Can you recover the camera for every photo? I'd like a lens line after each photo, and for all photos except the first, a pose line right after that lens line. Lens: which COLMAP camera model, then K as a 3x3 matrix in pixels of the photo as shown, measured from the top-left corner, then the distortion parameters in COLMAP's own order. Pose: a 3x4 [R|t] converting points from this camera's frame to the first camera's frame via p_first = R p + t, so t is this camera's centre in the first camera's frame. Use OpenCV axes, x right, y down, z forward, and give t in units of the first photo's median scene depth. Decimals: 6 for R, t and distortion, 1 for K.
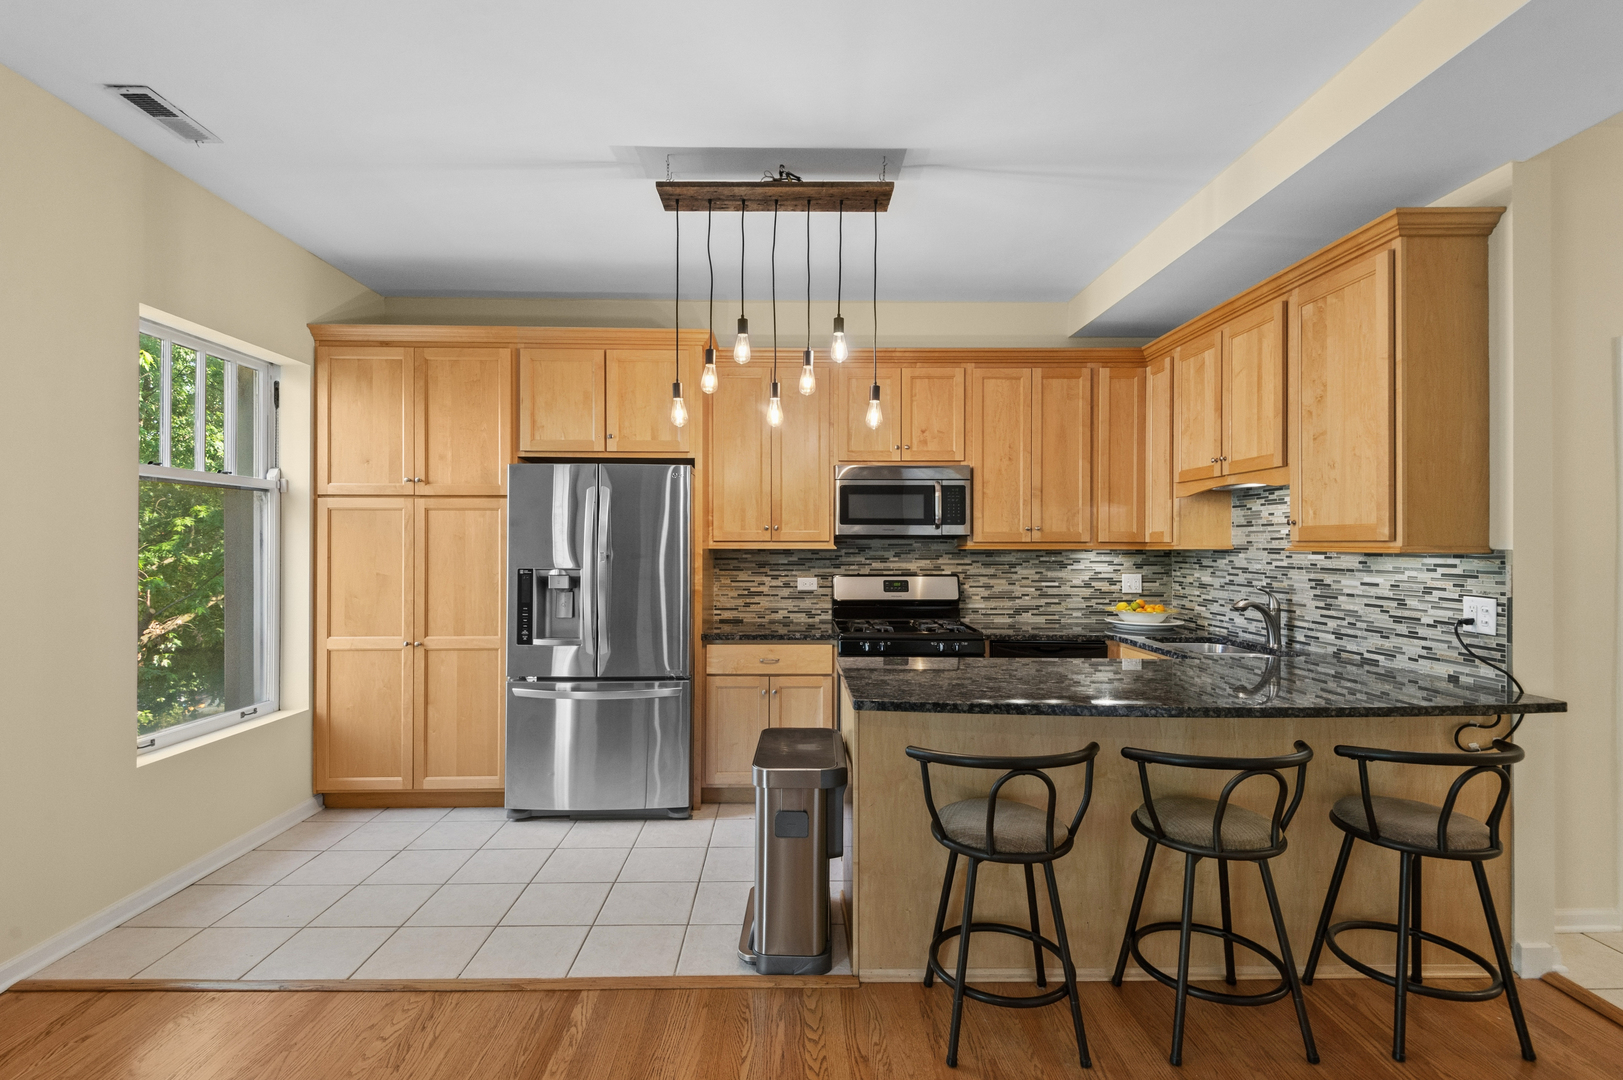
lens RADIAL K [[743.2, 0, 800.5], [0, 743.2, 535.1], [0, 0, 1]] dist [0.035290, -0.022082]
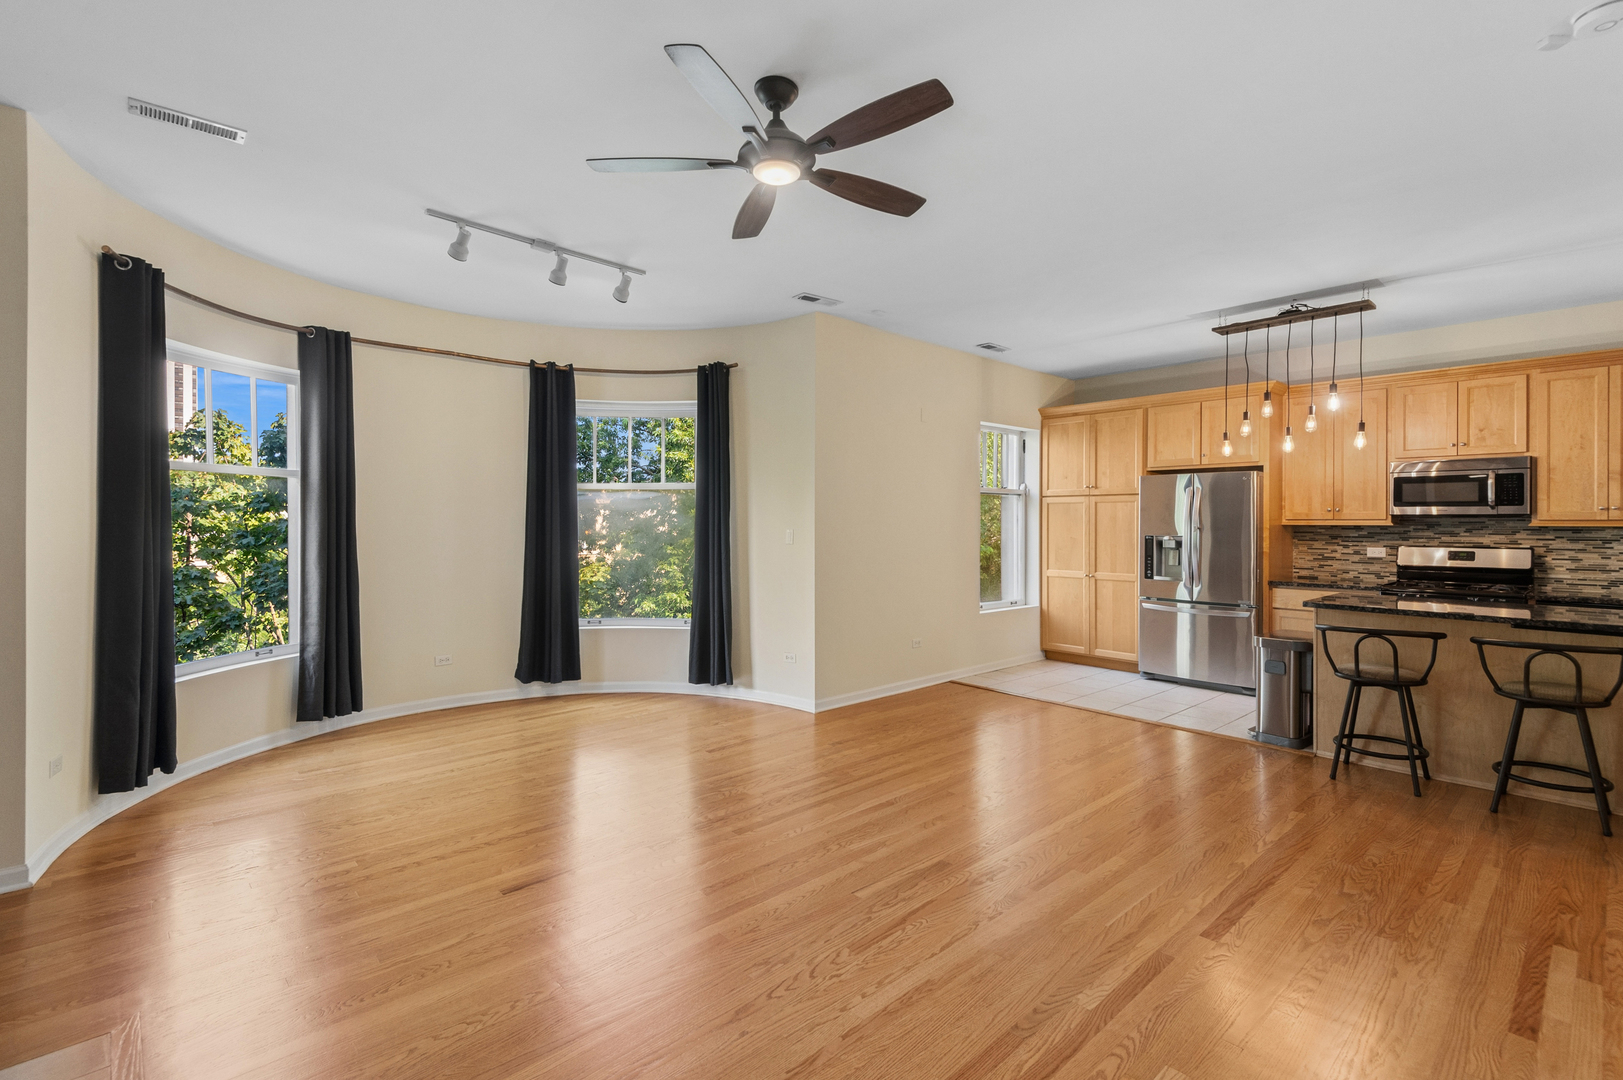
lens RADIAL K [[739.4, 0, 815.6], [0, 739.4, 529.8], [0, 0, 1]] dist [0.059502, -0.032638]
pose [[0.670066, 0.008435, -0.742254, 0.387647], [0.006828, 0.999823, 0.017526, -0.004556], [0.742270, -0.016812, 0.669890, -0.717389]]
